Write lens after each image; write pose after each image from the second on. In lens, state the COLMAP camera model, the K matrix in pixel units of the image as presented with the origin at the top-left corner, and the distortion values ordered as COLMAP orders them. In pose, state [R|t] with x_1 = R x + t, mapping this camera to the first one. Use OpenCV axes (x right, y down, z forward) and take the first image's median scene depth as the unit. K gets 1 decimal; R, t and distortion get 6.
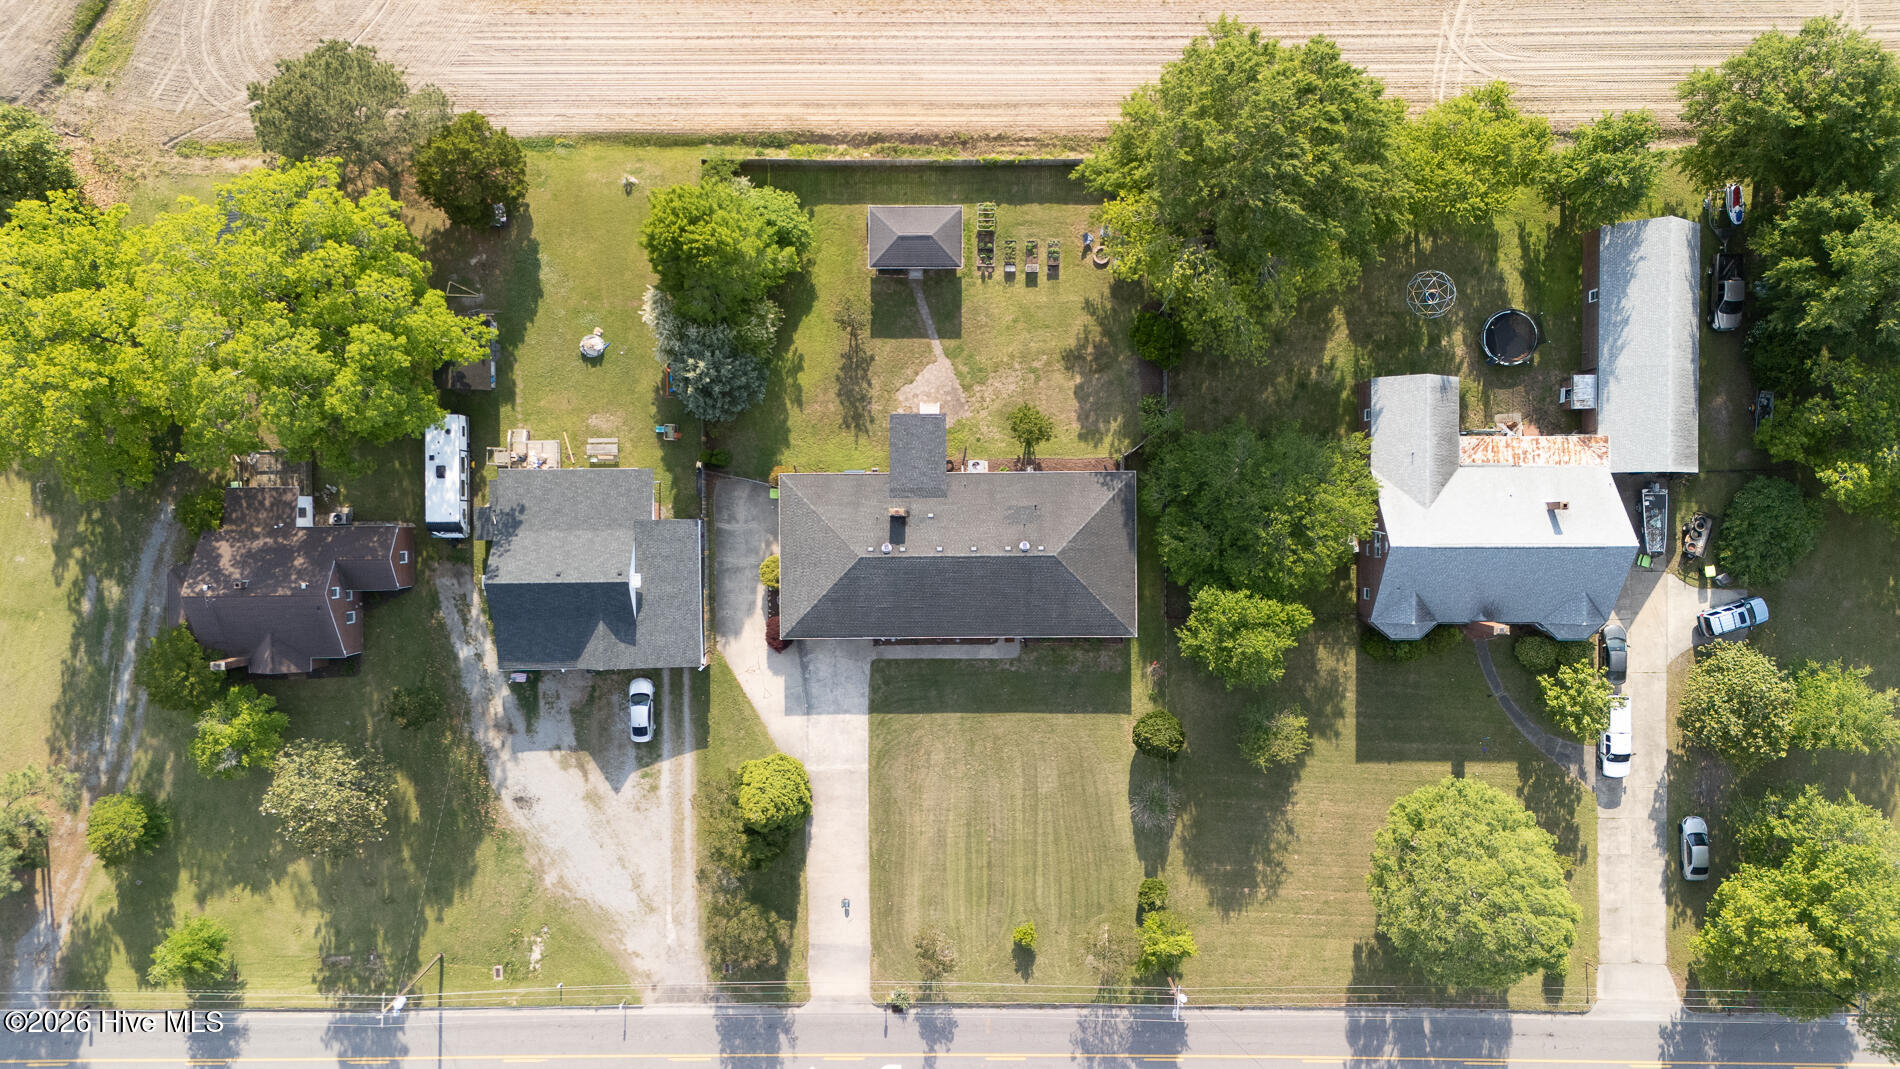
lens RADIAL K [[1390.0, 0, 958.3], [0, 1390.0, 537.3], [0, 0, 1]] dist [0.072376, -0.063278]
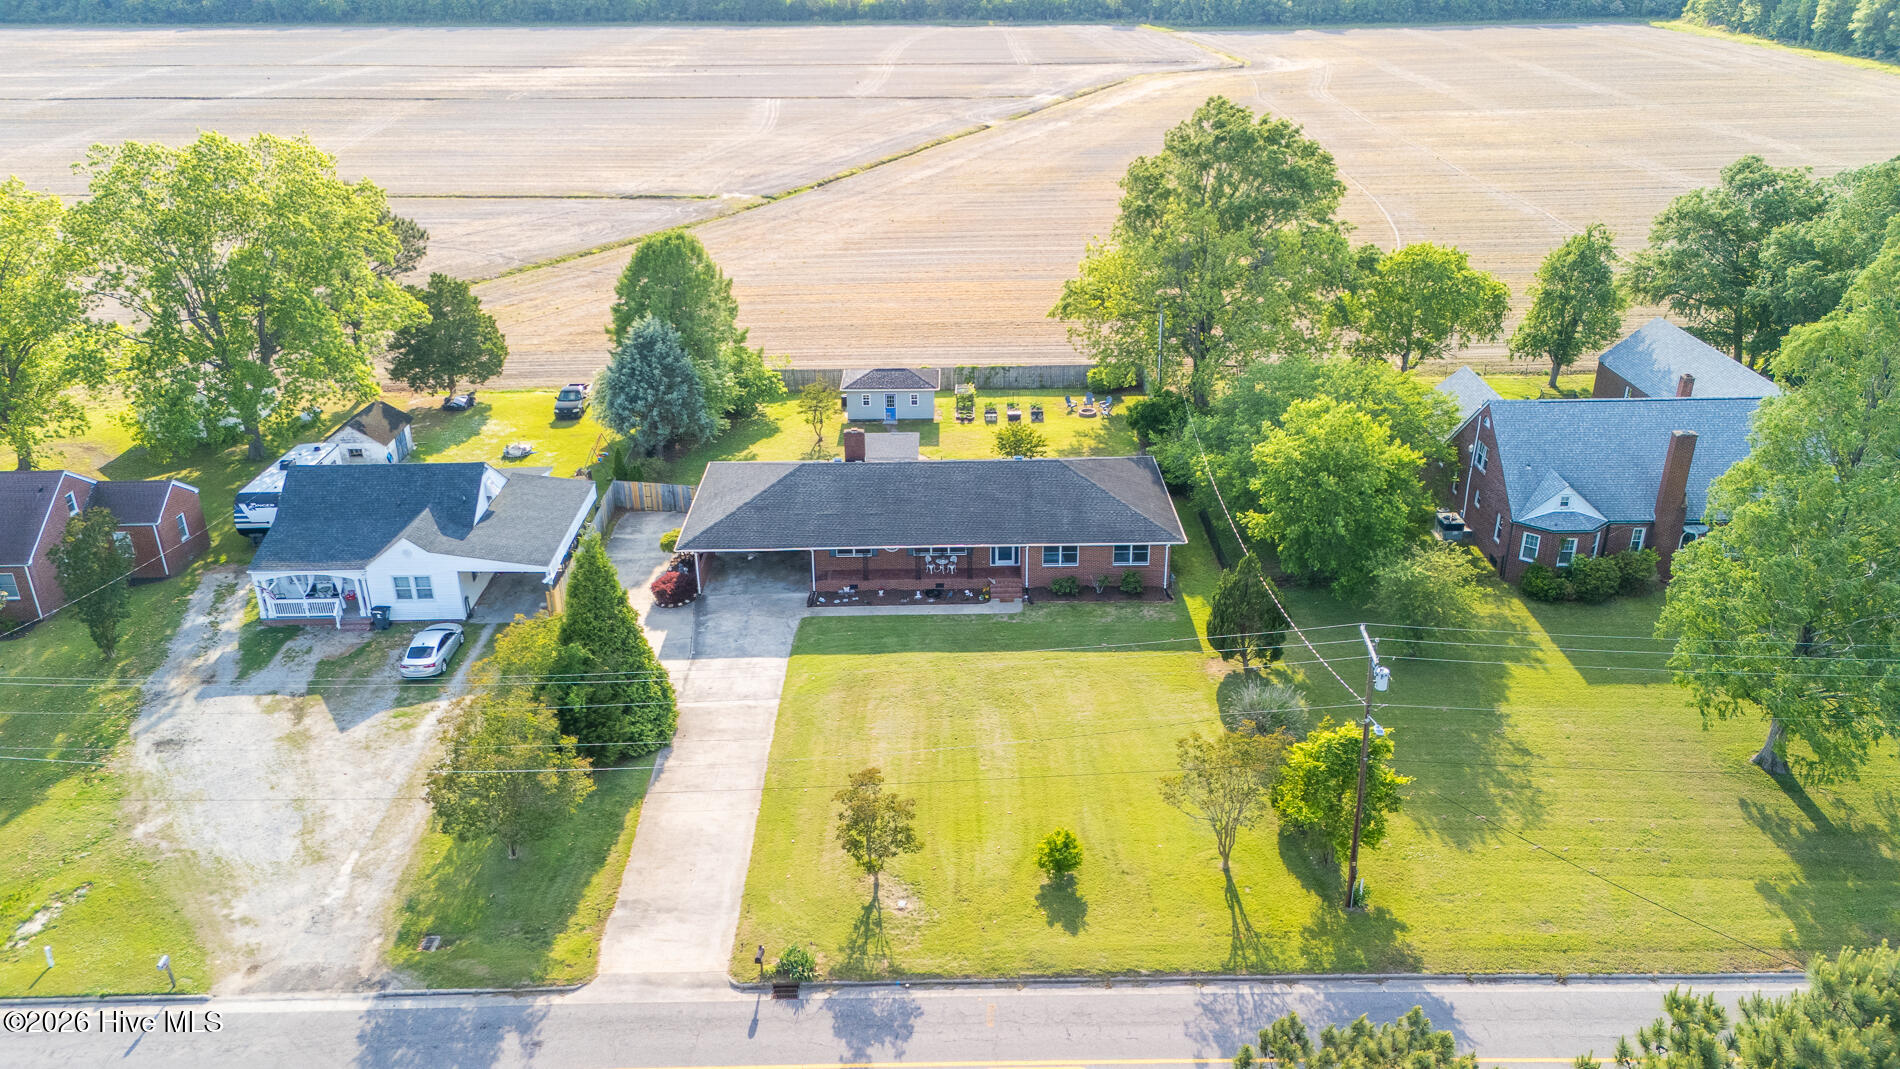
lens RADIAL K [[1390.0, 0, 948.9], [0, 1390.0, 541.1], [0, 0, 1]] dist [0.072376, -0.063278]
pose [[0.999993, -0.003752, 0.000468, 0.008274], [0.001977, 0.413345, -0.910572, 0.682588], [0.003223, 0.910567, 0.413350, 0.687812]]
